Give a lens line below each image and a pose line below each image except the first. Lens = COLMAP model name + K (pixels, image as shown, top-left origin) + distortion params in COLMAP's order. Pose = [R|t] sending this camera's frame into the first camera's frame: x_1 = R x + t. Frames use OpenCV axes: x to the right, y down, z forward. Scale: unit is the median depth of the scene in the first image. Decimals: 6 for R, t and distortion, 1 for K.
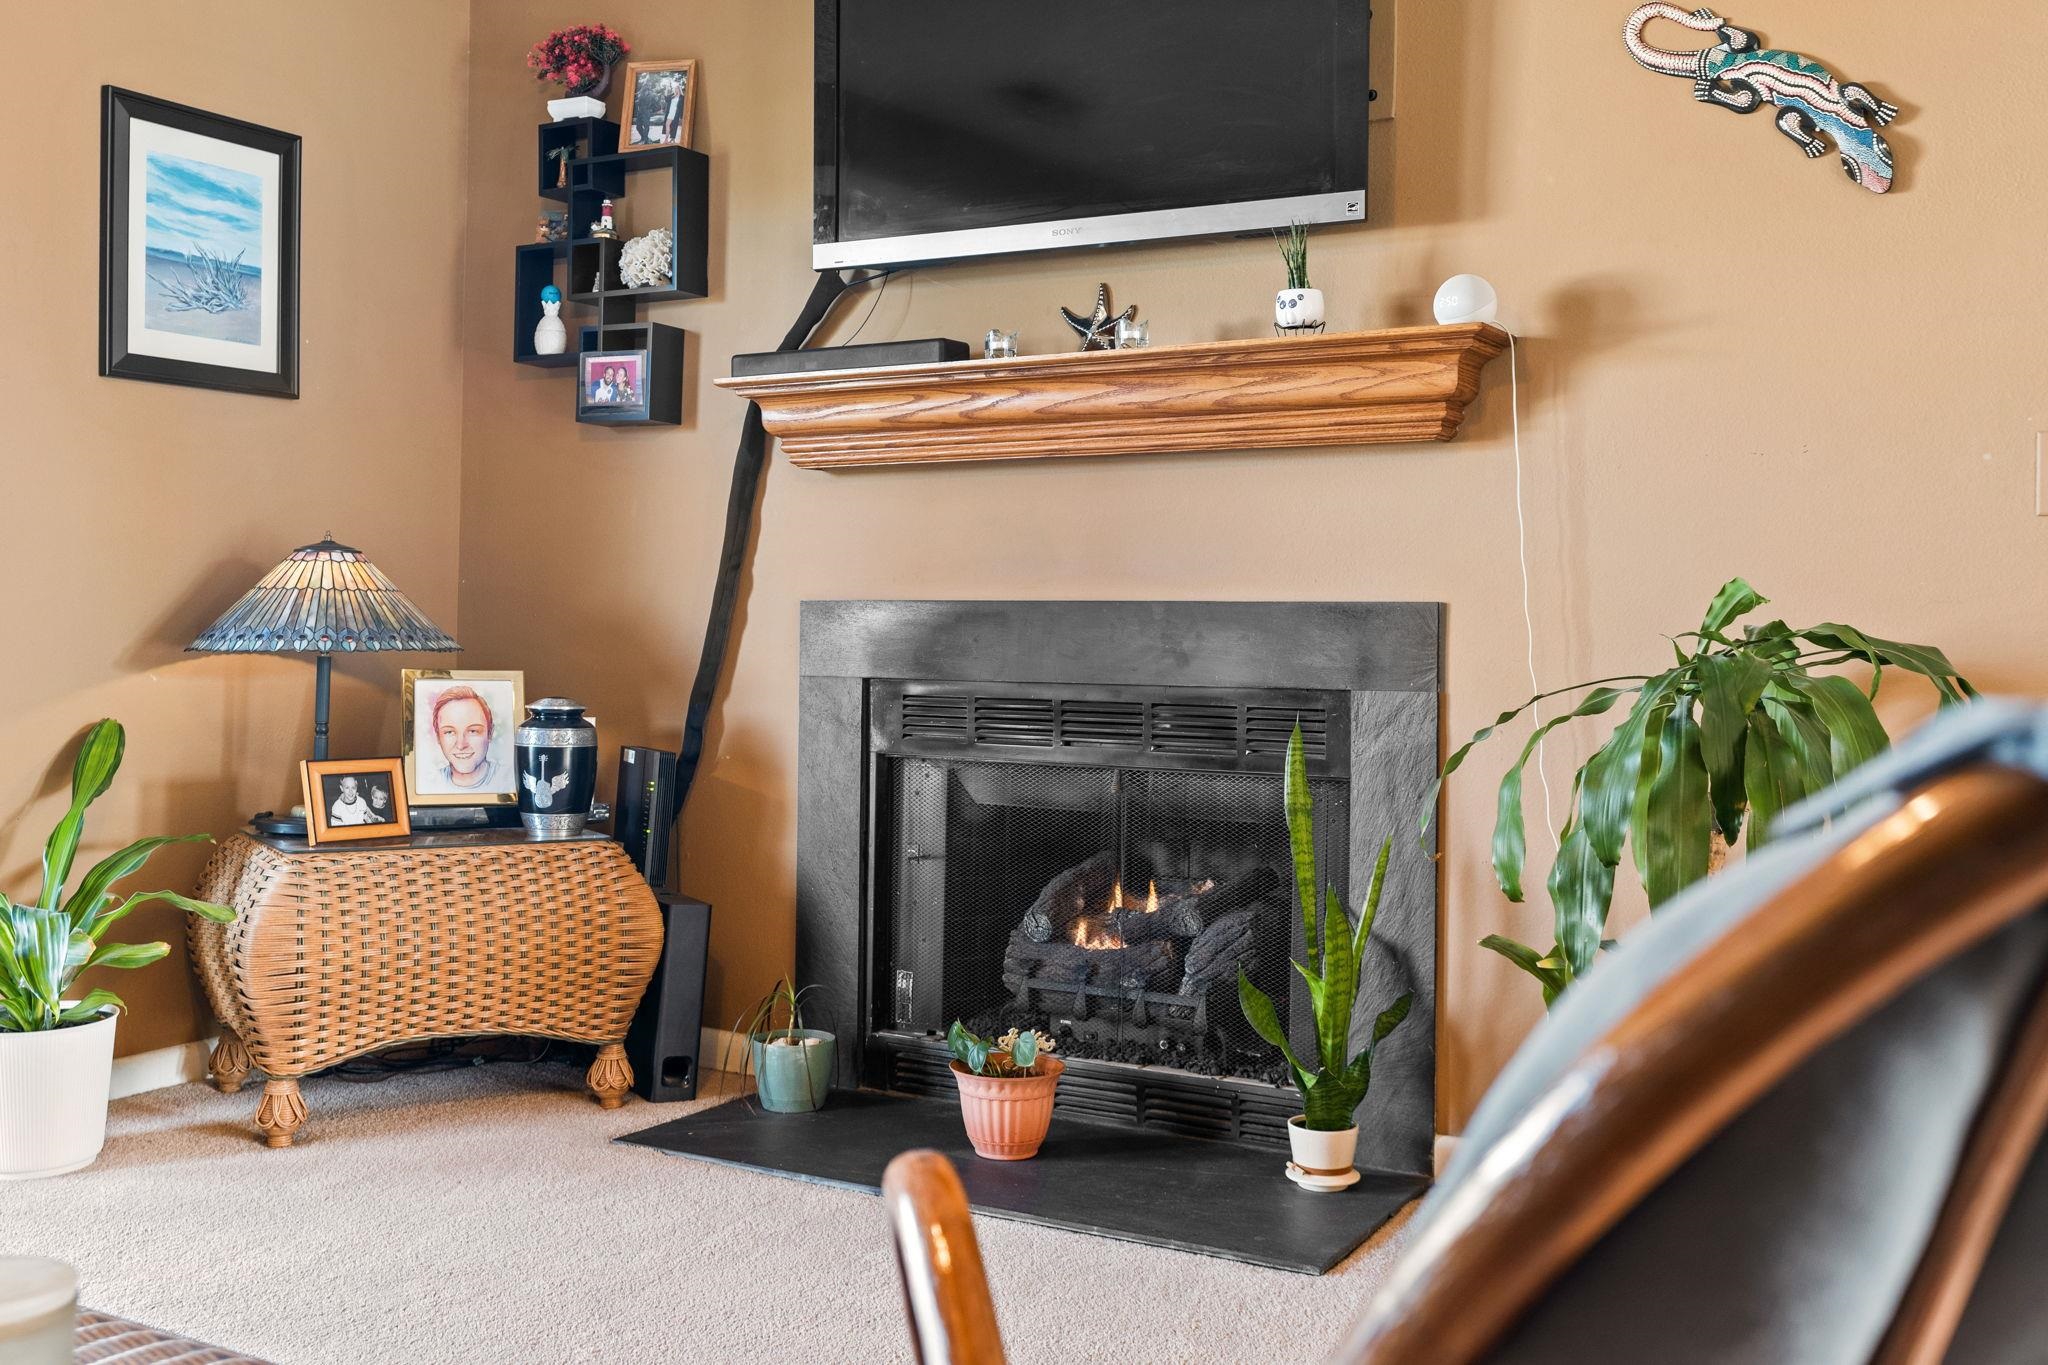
lens RADIAL K [[2010.1, 0, 1034.9], [0, 2010.1, 612.7], [0, 0, 1]] dist [0.016833, 0.000000]
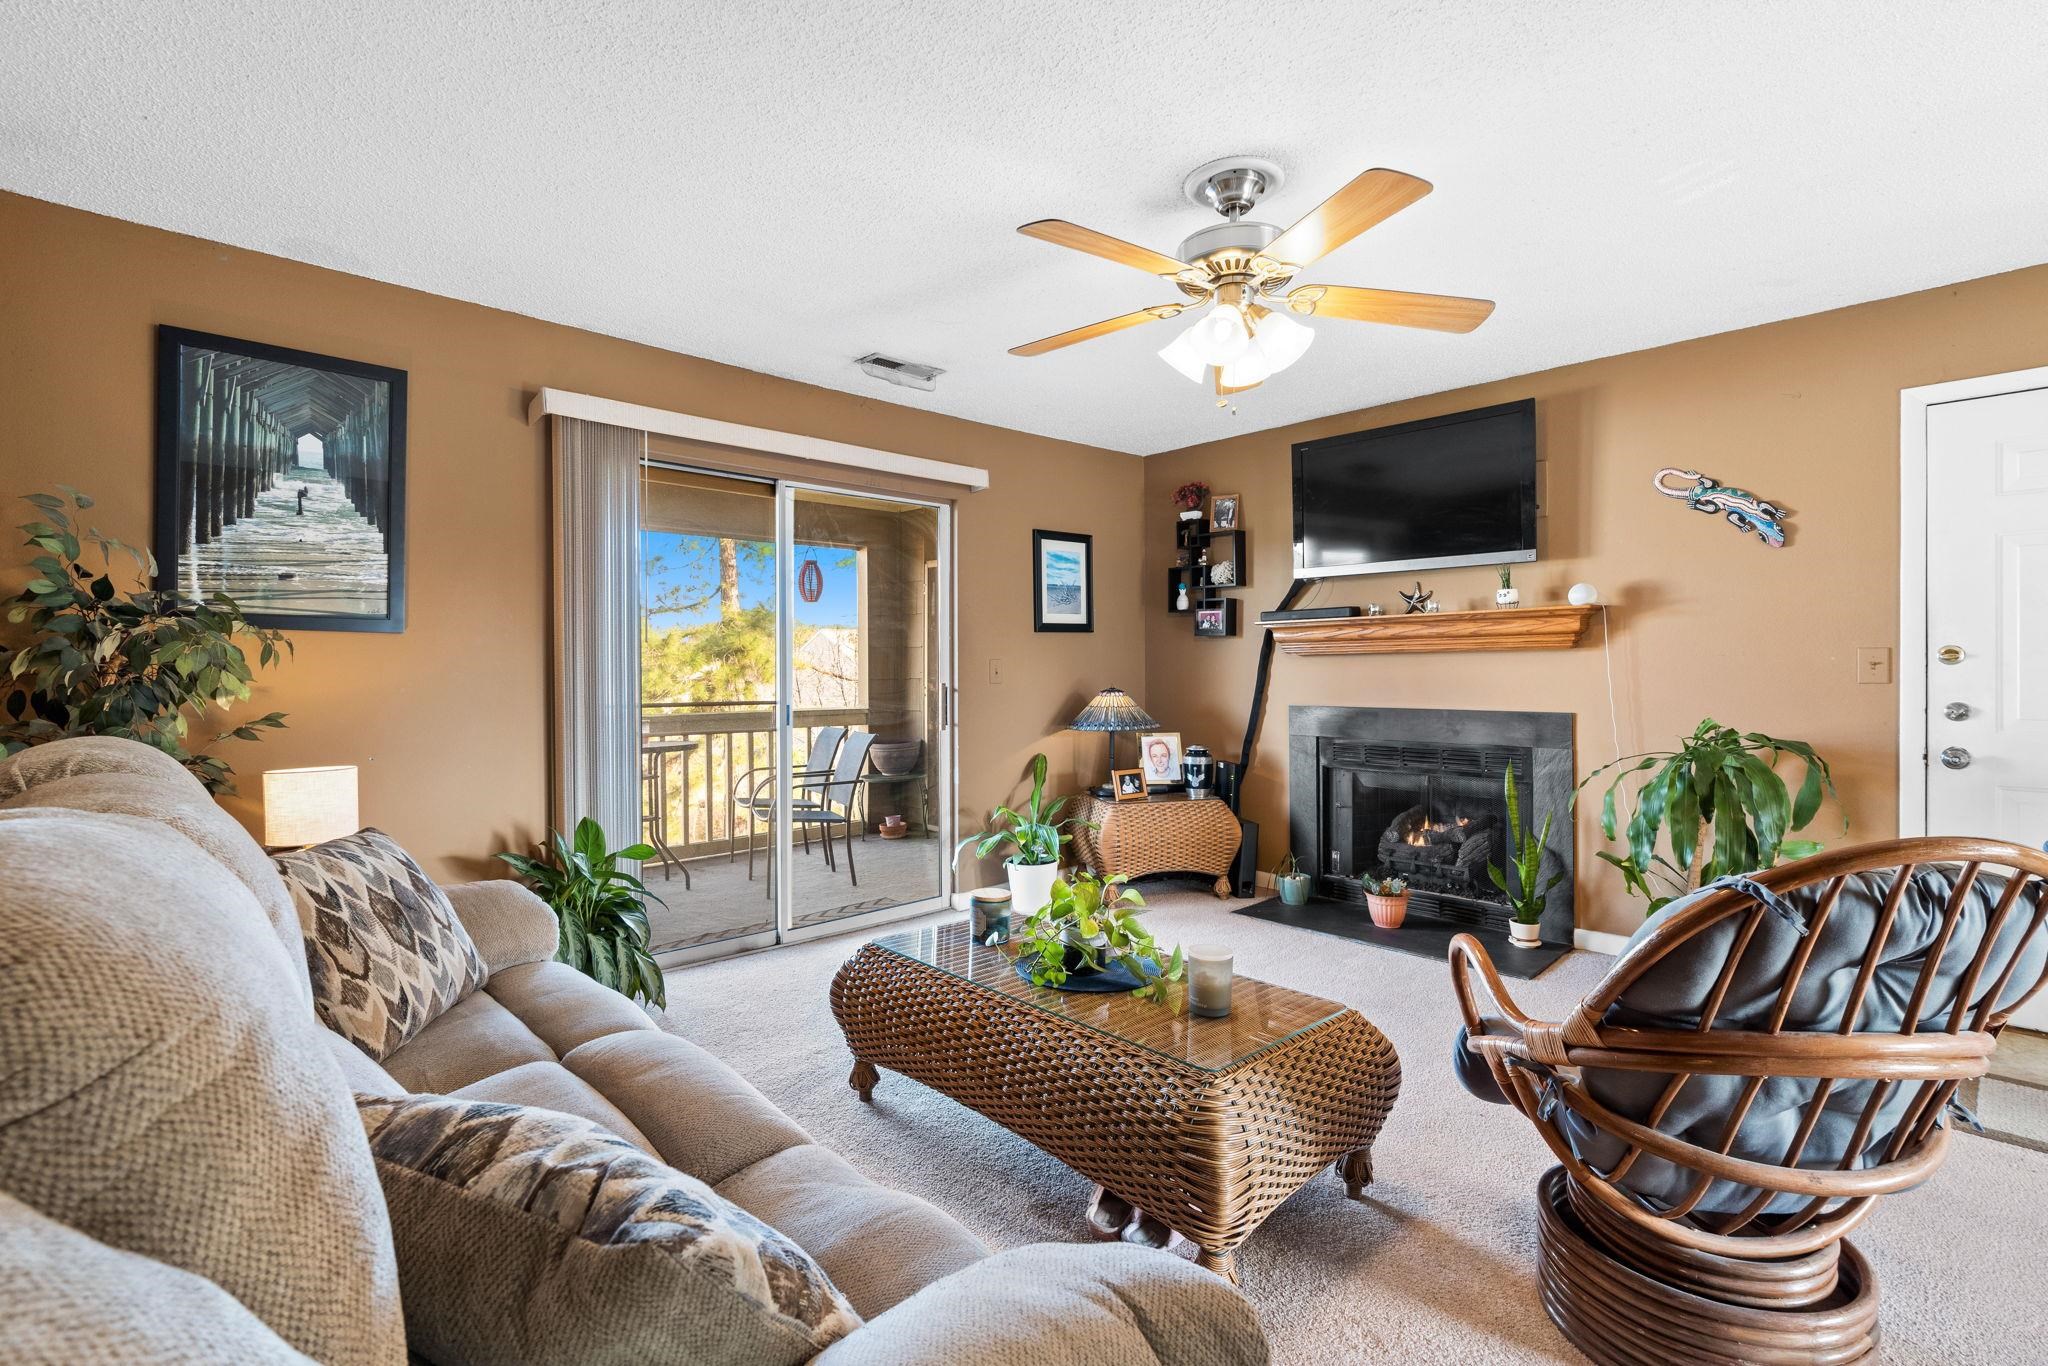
lens RADIAL K [[939.6, 0, 1032.5], [0, 939.6, 676.6], [0, 0, 1]] dist [-0.004650, 0.001343]
pose [[0.954137, -0.021463, -0.298601, -0.076697], [0.026607, 0.999559, 0.013171, -0.073894], [0.298187, -0.020512, 0.954287, -0.261574]]
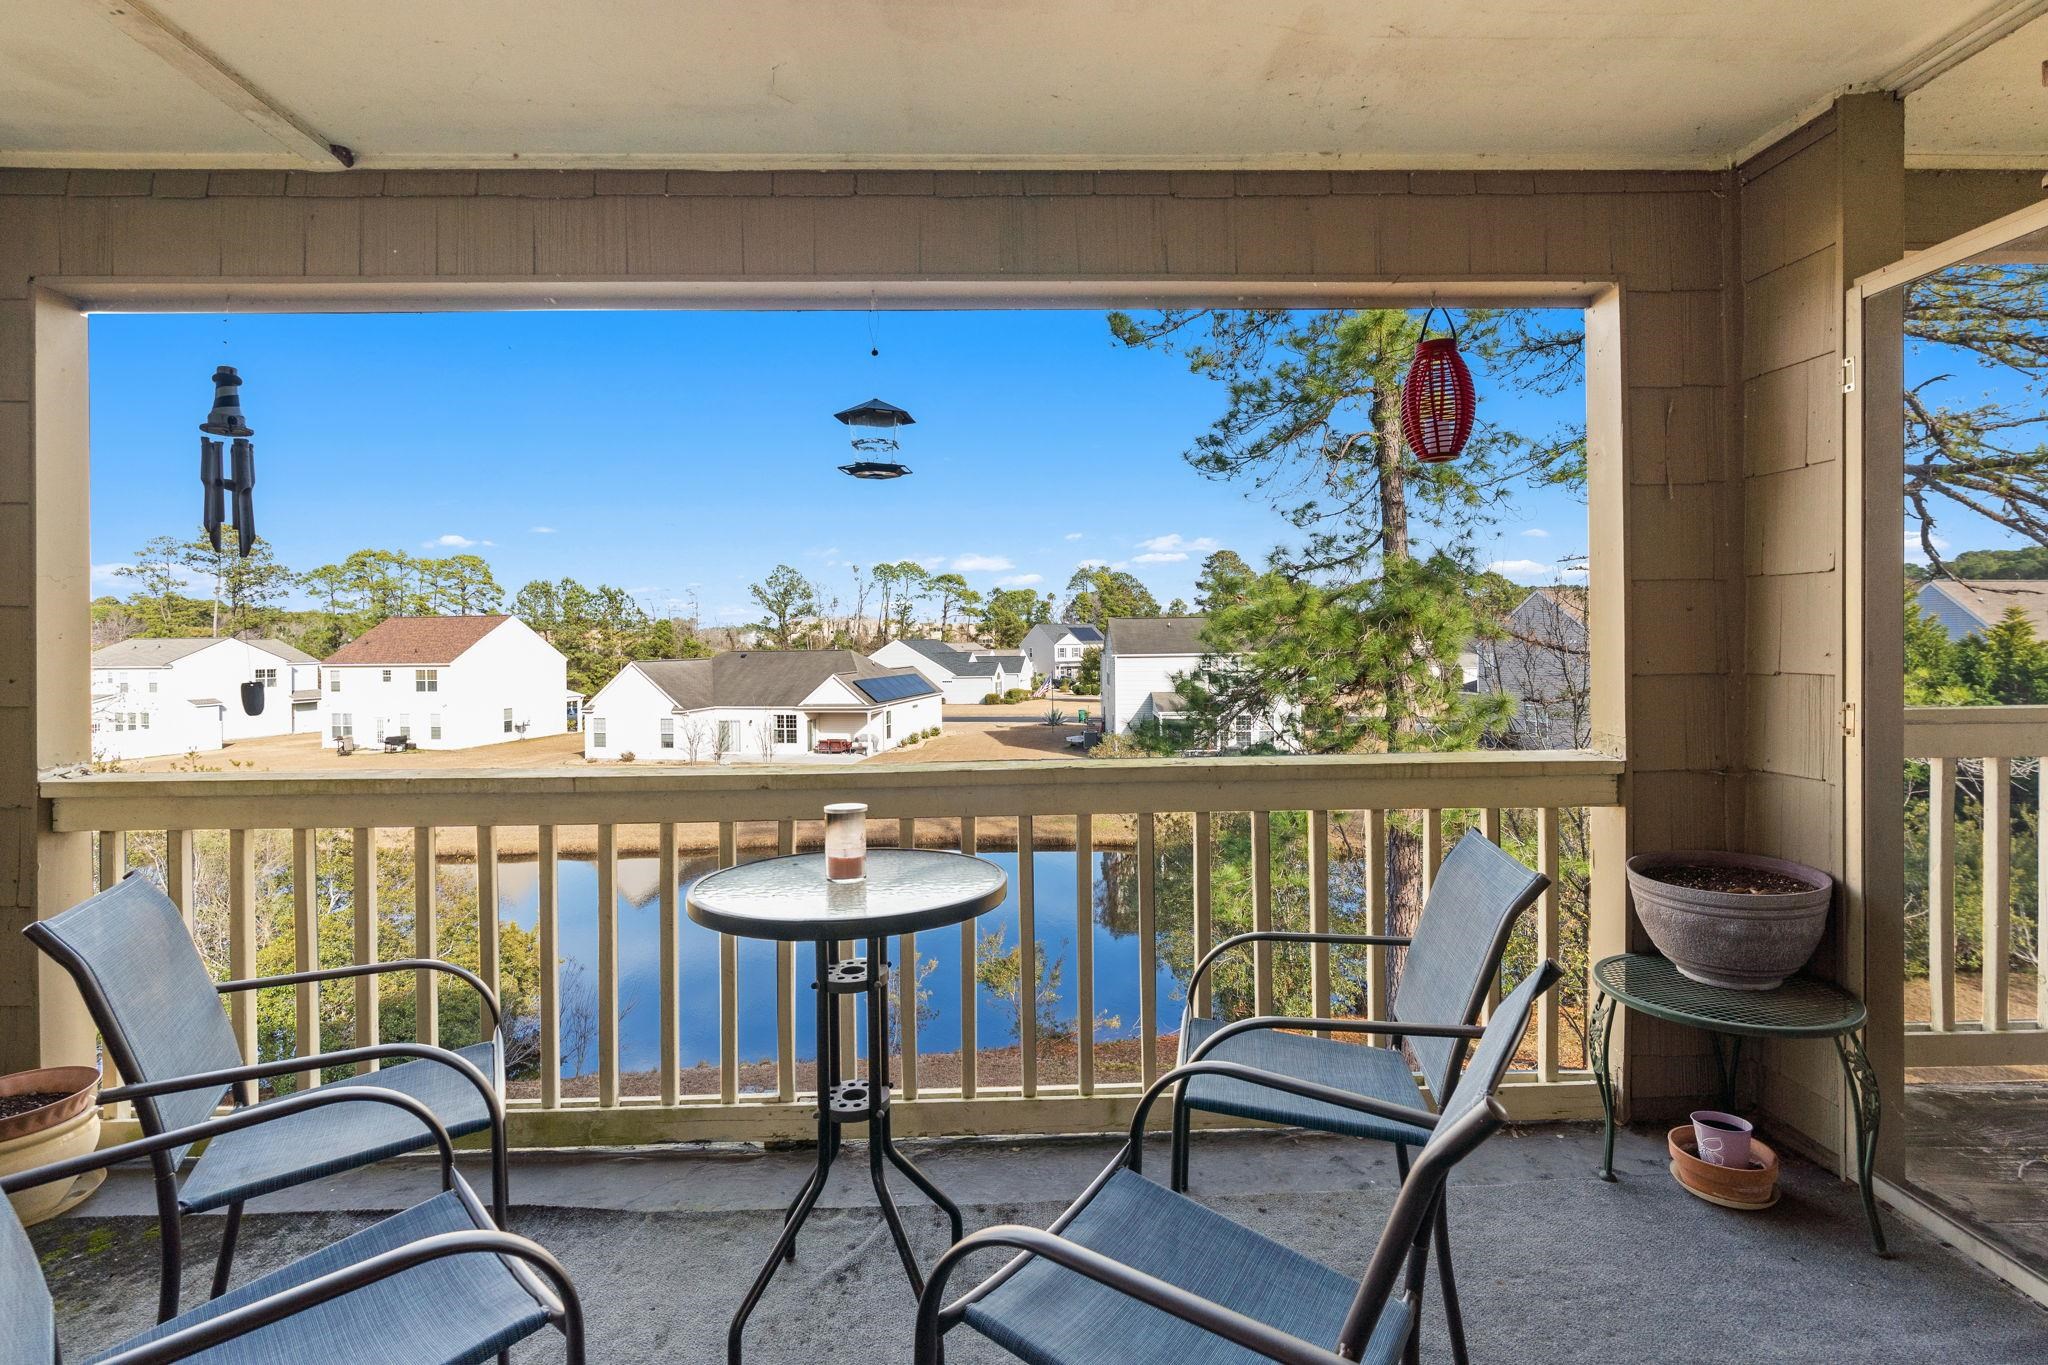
lens RADIAL K [[939.6, 0, 1023.3], [0, 939.6, 649.2], [0, 0, 1]] dist [-0.004650, 0.001343]
pose [[0.516210, -0.020327, -0.856221, -0.634449], [0.031417, 0.999495, -0.004787, -0.079204], [0.855886, -0.024429, 0.516588, 0.787931]]
